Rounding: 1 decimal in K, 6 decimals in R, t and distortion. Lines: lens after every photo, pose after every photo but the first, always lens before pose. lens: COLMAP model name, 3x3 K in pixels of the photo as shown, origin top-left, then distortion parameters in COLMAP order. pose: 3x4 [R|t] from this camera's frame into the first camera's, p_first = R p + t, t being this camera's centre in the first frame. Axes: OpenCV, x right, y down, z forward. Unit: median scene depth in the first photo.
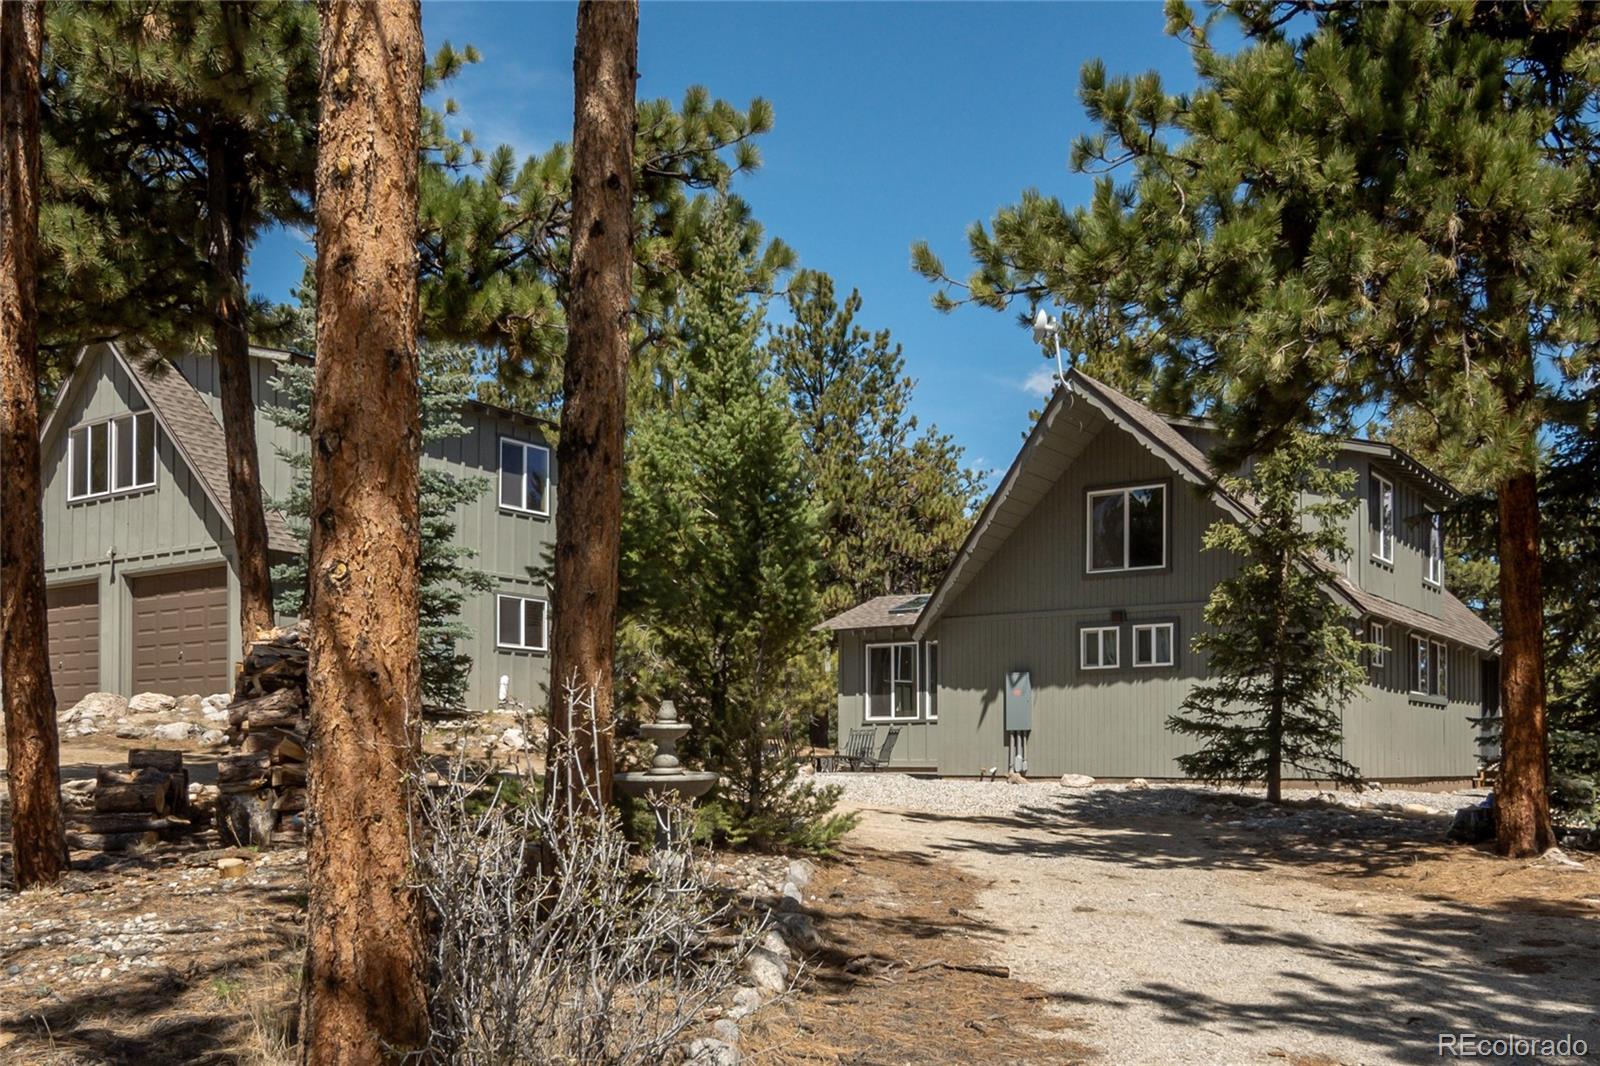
lens RADIAL K [[1347.0, 0, 802.8], [0, 1347.0, 548.7], [0, 0, 1]] dist [-0.016333, 0.009189]
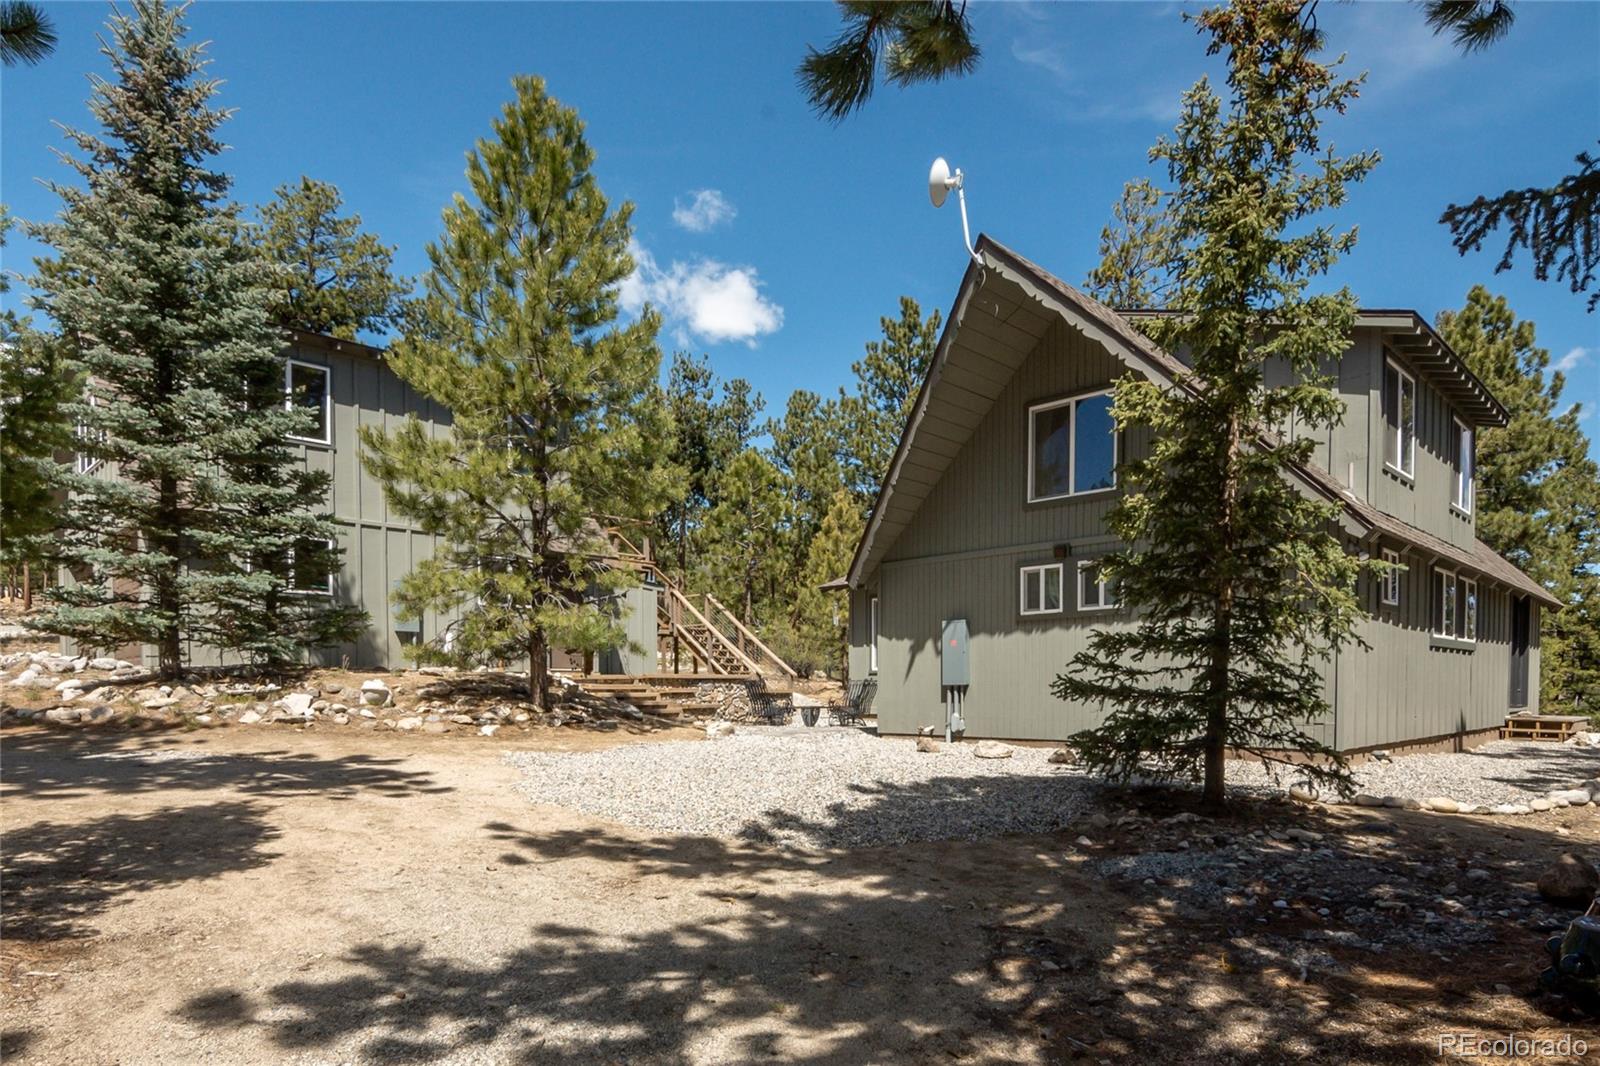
lens RADIAL K [[911.6, 0, 844.7], [0, 911.6, 629.2], [0, 0, 1]] dist [-0.014817, -0.003893]
pose [[0.989291, -0.016437, -0.145030, 0.180120], [0.029525, 0.995633, 0.088557, 0.043956], [0.142941, -0.091890, 0.985456, 0.410033]]
